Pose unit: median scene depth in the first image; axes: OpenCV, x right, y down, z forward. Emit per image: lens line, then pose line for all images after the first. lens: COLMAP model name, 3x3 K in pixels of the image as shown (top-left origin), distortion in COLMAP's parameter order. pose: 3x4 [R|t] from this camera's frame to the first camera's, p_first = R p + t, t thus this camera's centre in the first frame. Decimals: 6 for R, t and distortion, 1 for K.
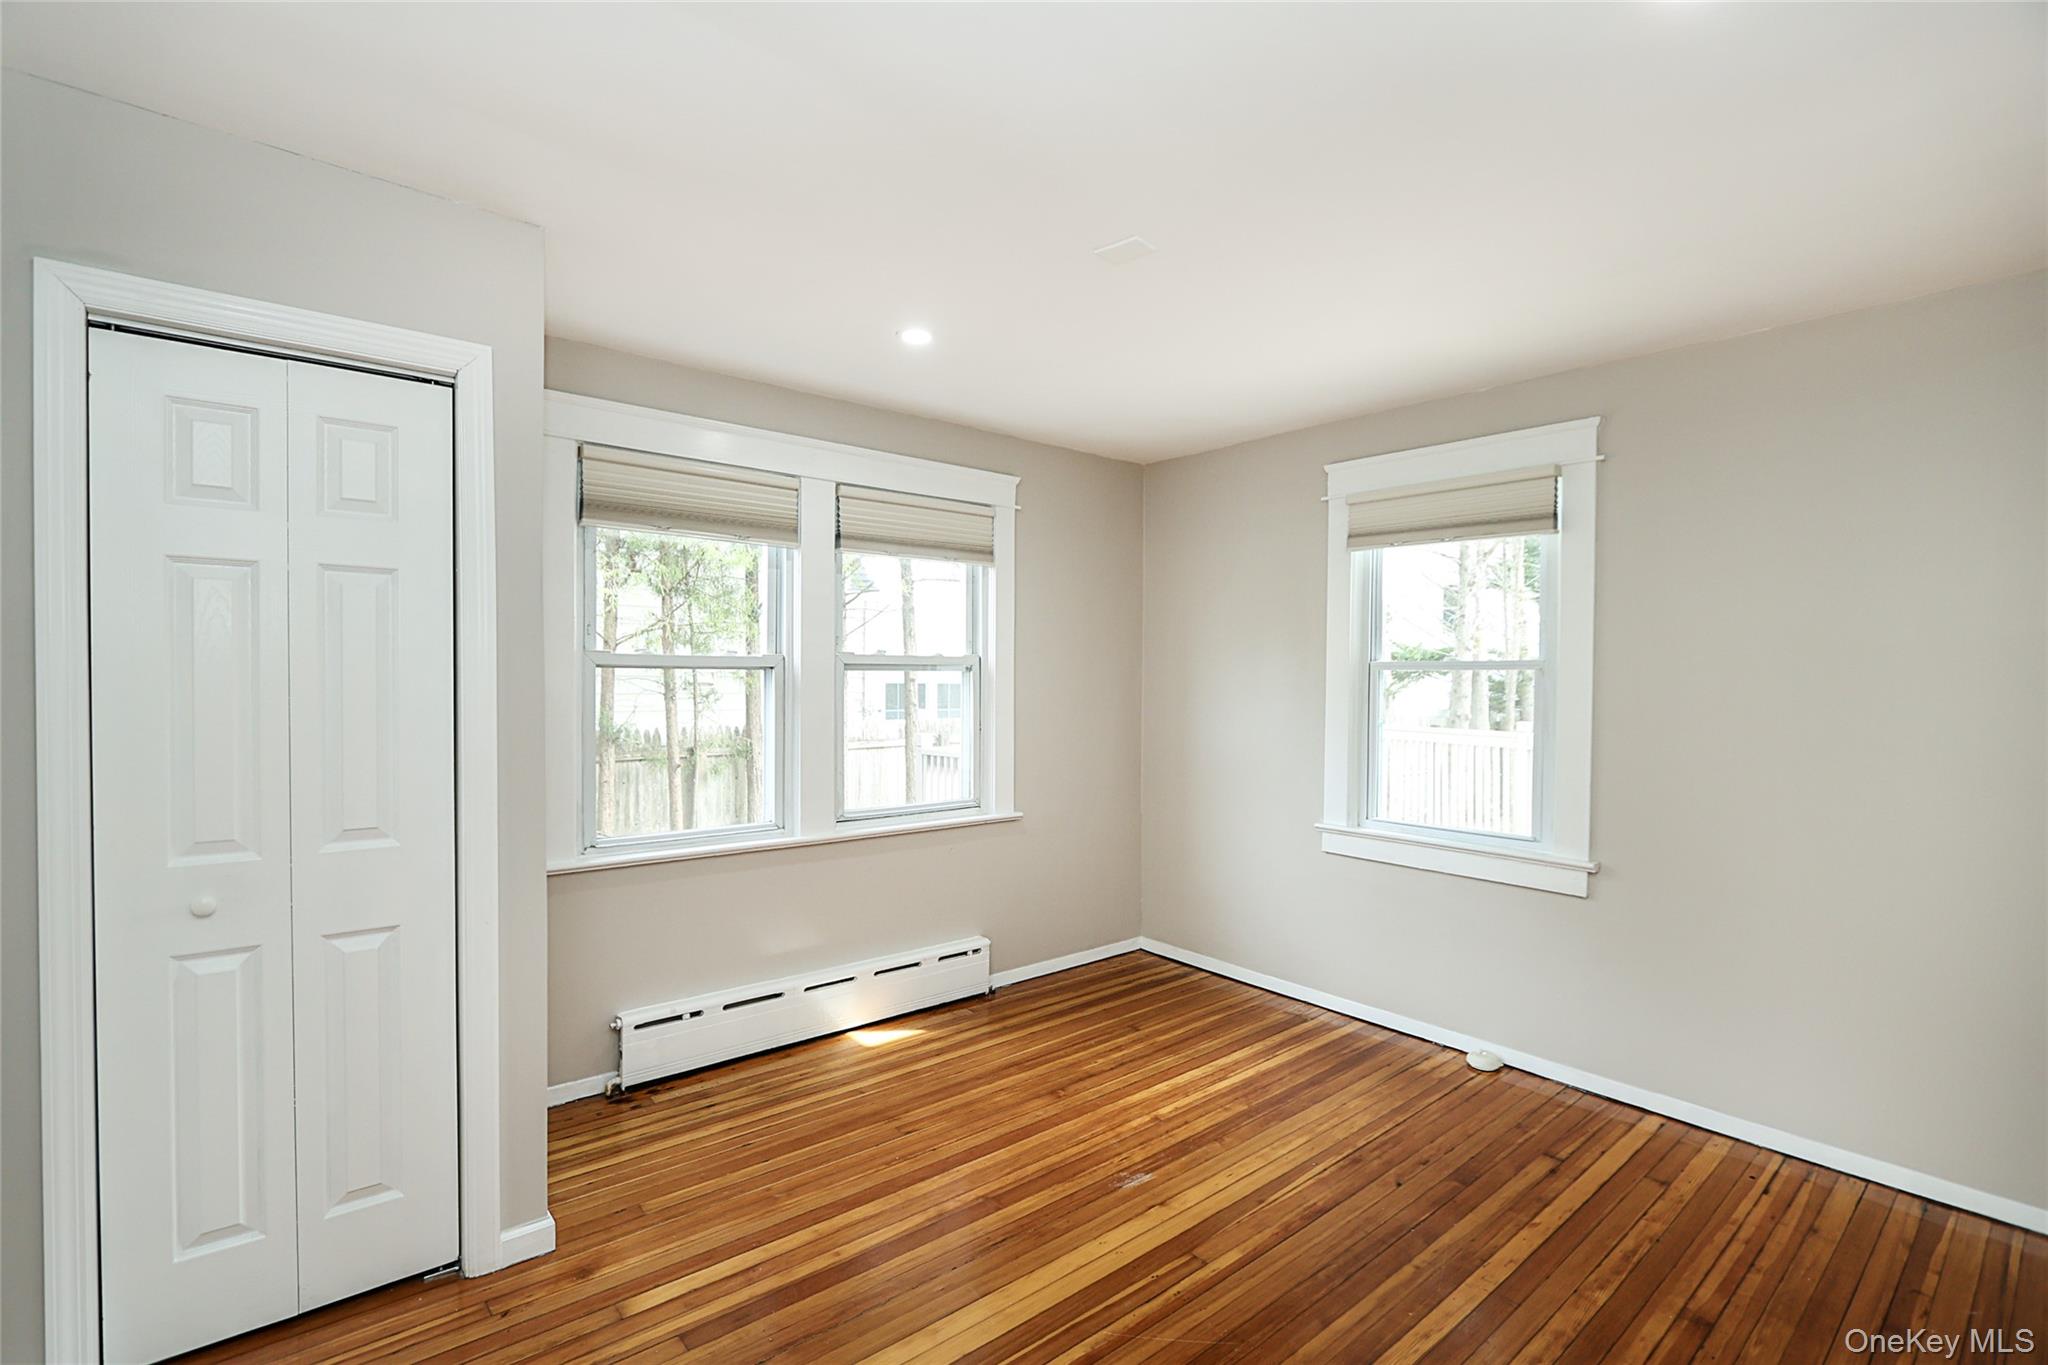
lens RADIAL K [[960.1, 0, 979.7], [0, 960.1, 678.3], [0, 0, 1]] dist [-0.003161, 0.000294]
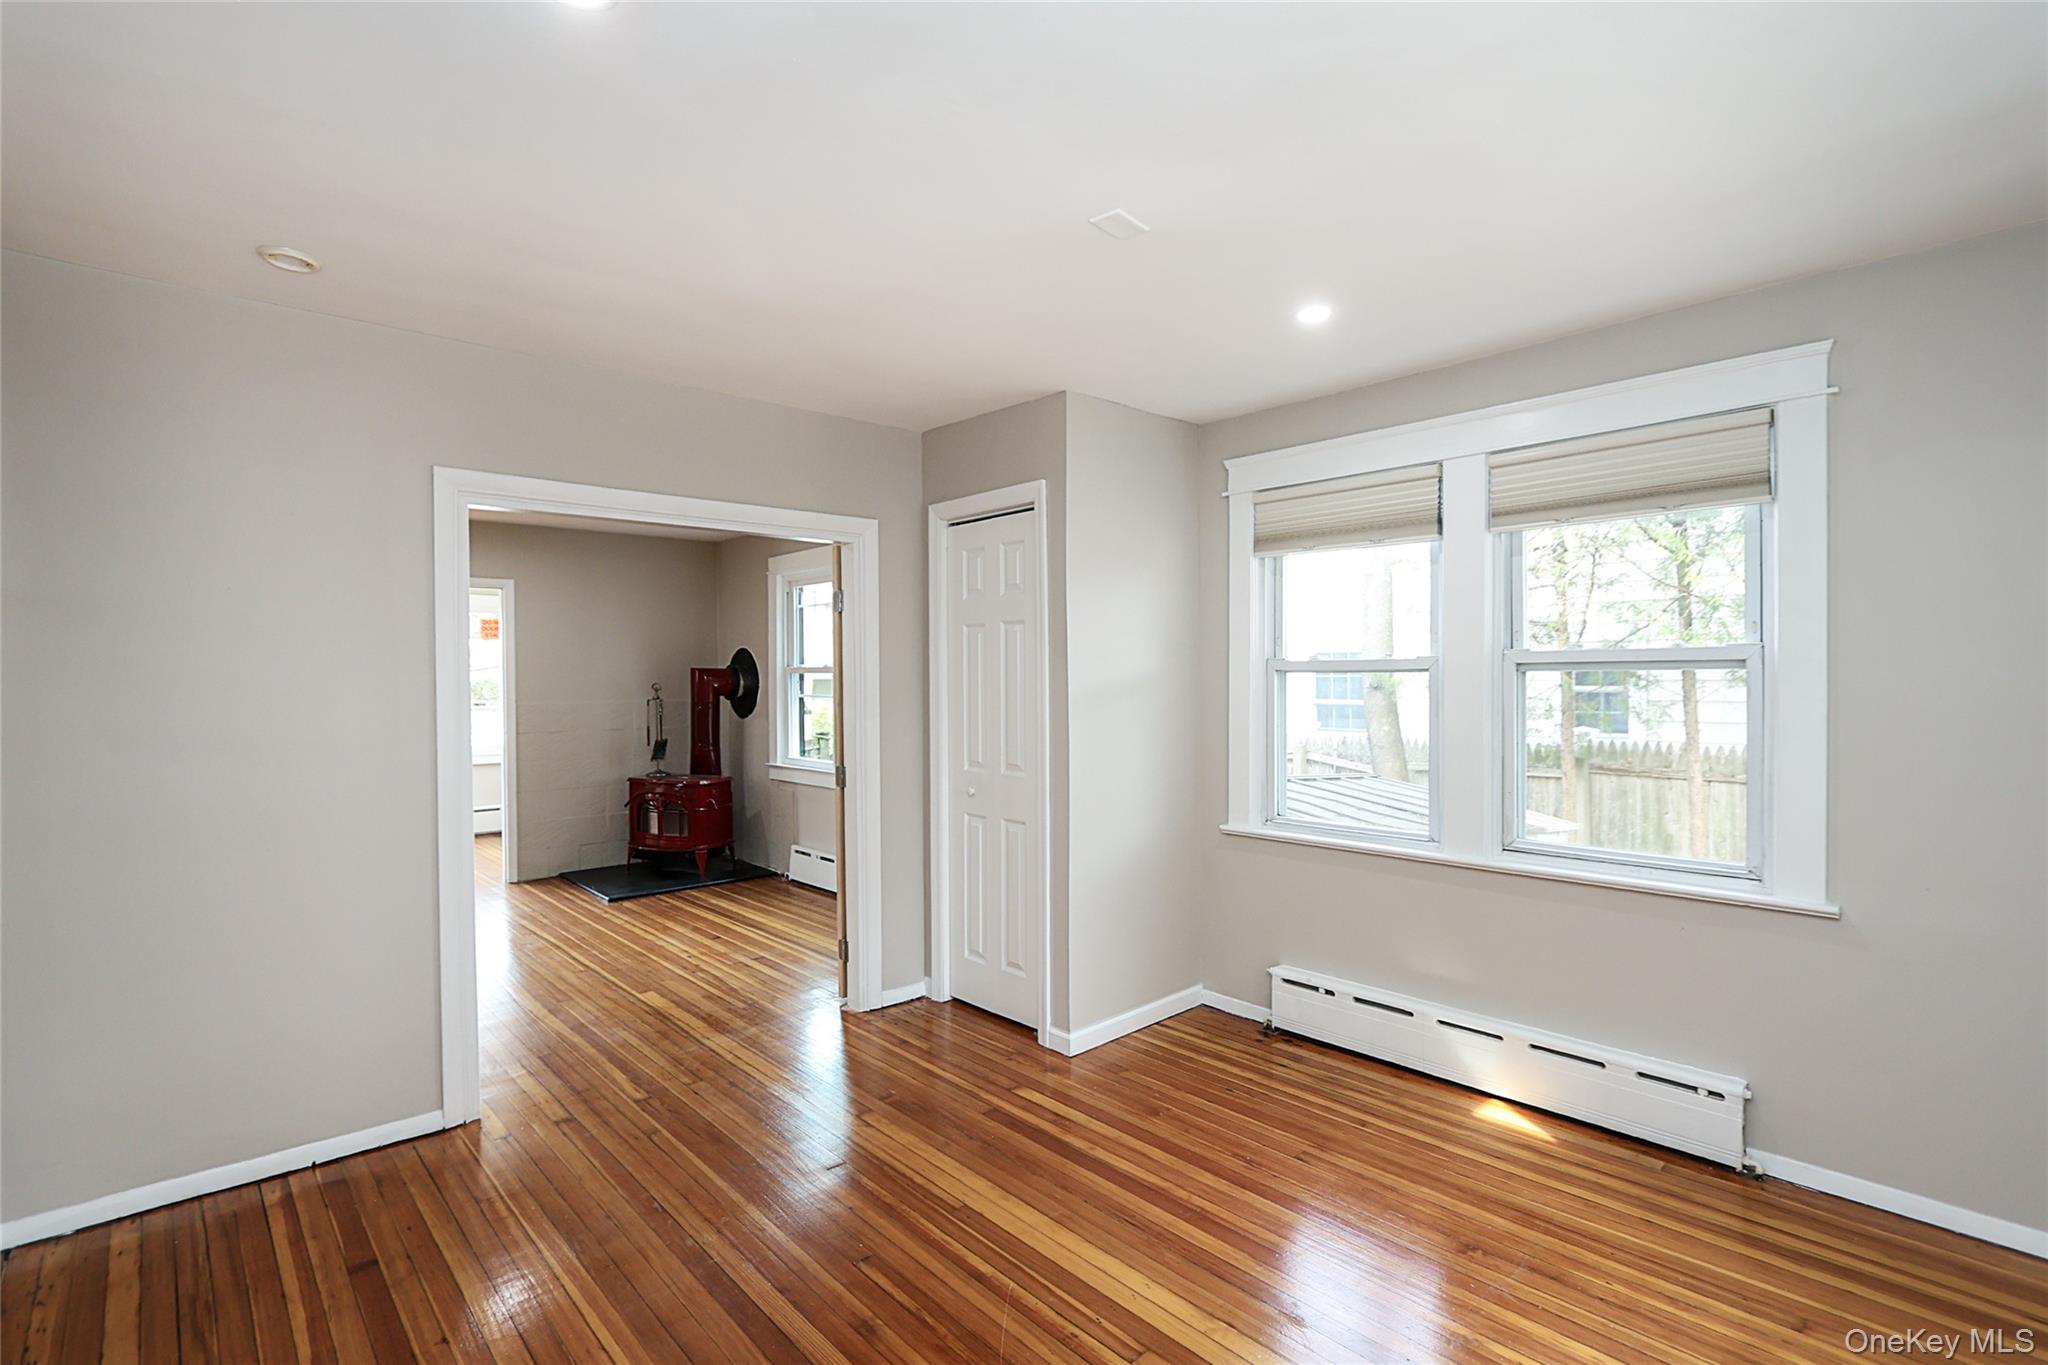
lens RADIAL K [[972.1, 0, 1028.9], [0, 972.1, 670.0], [0, 0, 1]] dist [-0.005308, -0.000269]
pose [[0.047249, -0.011285, -0.998819, 0.720802], [0.005045, 0.999926, -0.011059, -0.002237], [0.998870, -0.004517, 0.047303, 0.563800]]
